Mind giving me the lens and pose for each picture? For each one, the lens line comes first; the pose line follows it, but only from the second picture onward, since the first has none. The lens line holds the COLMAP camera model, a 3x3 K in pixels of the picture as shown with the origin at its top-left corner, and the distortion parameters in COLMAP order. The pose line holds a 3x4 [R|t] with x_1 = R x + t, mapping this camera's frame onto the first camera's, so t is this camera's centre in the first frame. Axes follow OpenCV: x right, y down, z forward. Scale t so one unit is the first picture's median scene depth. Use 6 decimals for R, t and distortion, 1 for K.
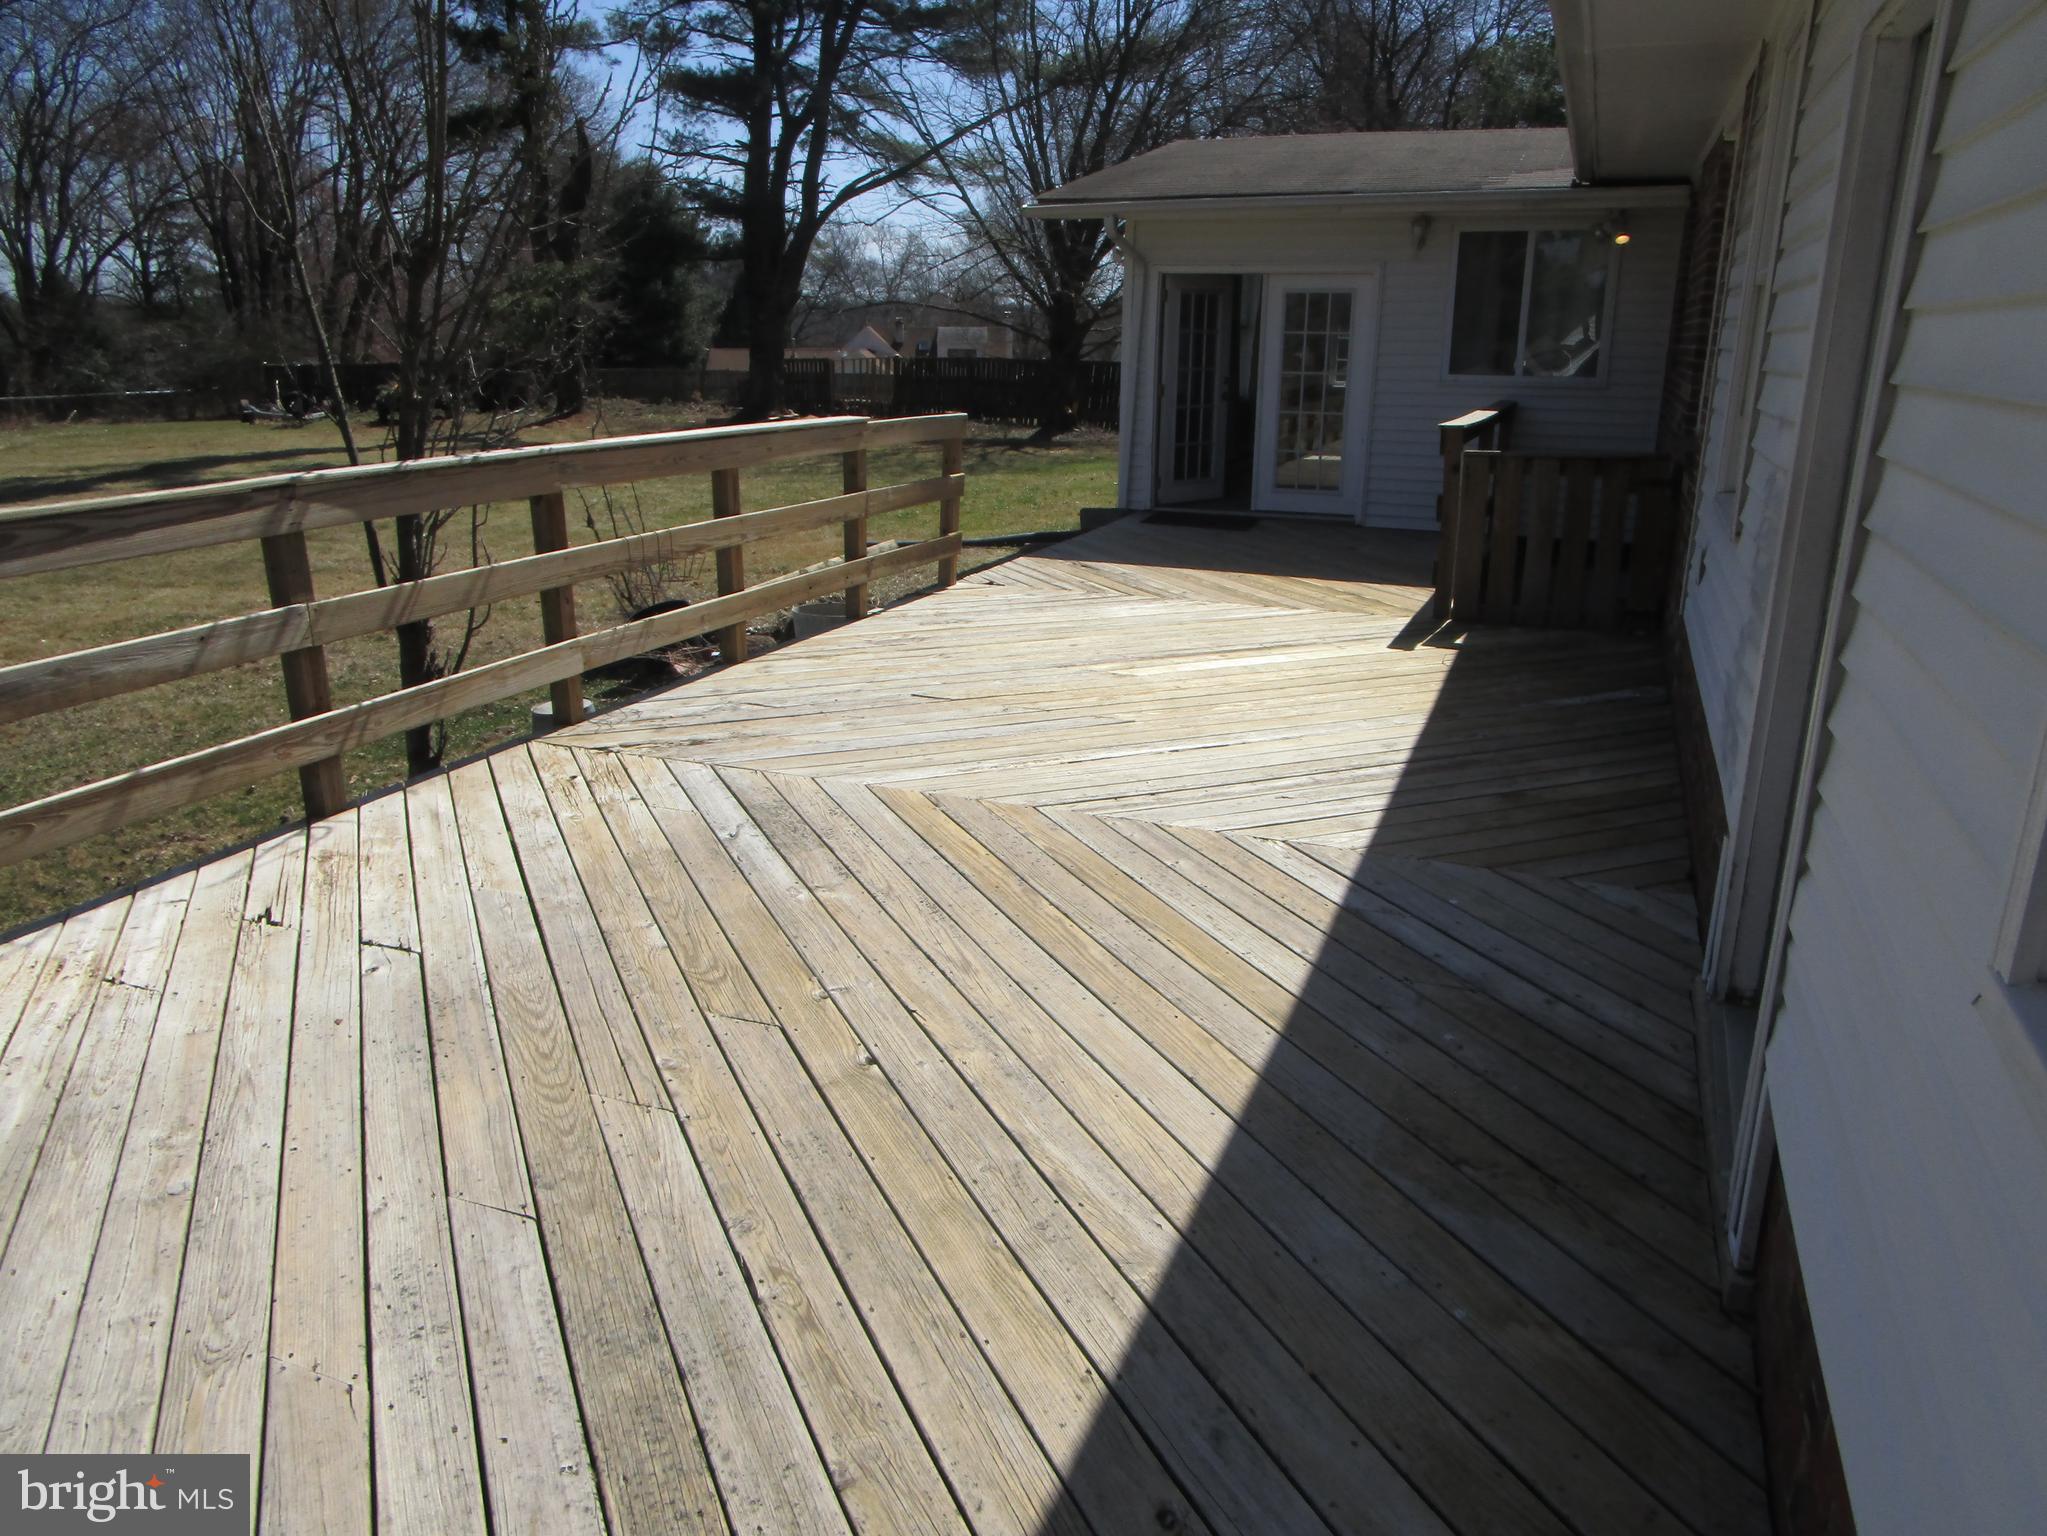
lens RADIAL K [[1479.4, 0, 1033.0], [0, 1479.4, 771.0], [0, 0, 1]] dist [-0.005217, 0.002520]
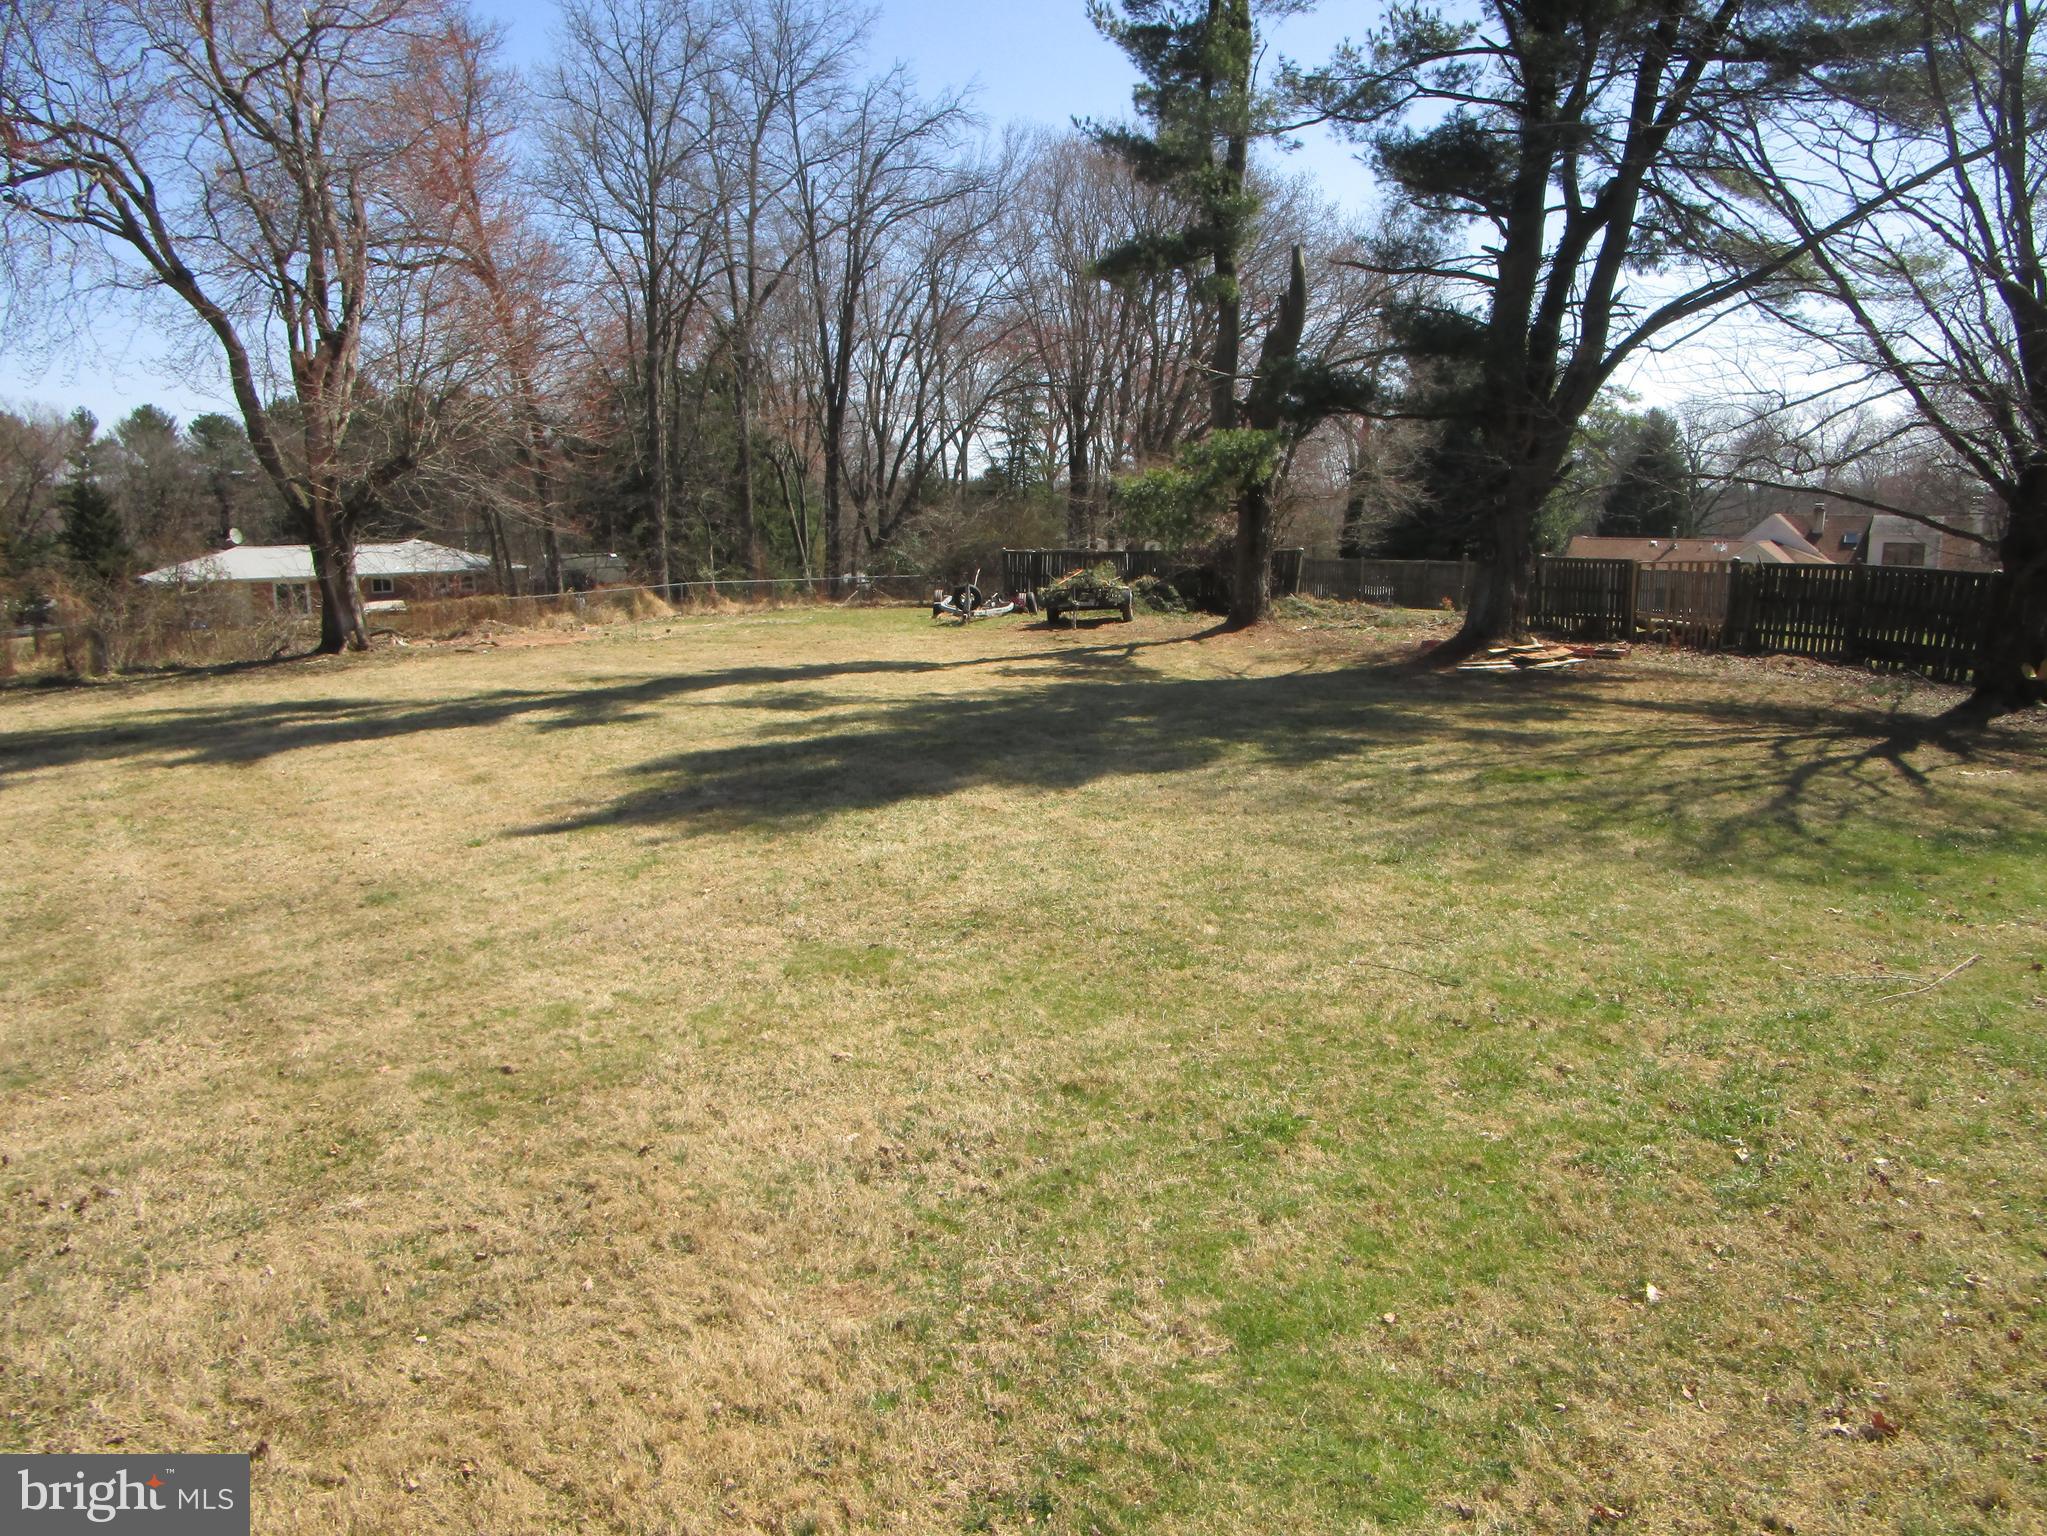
lens RADIAL K [[1480.9, 0, 1023.5], [0, 1480.9, 768.0], [0, 0, 1]] dist [-0.031616, 0.049548]
pose [[0.835001, 0.096298, -0.541757, 0.010424], [-0.160663, 0.984331, -0.072662, -0.106220], [0.526271, 0.147714, 0.837389, 0.347404]]
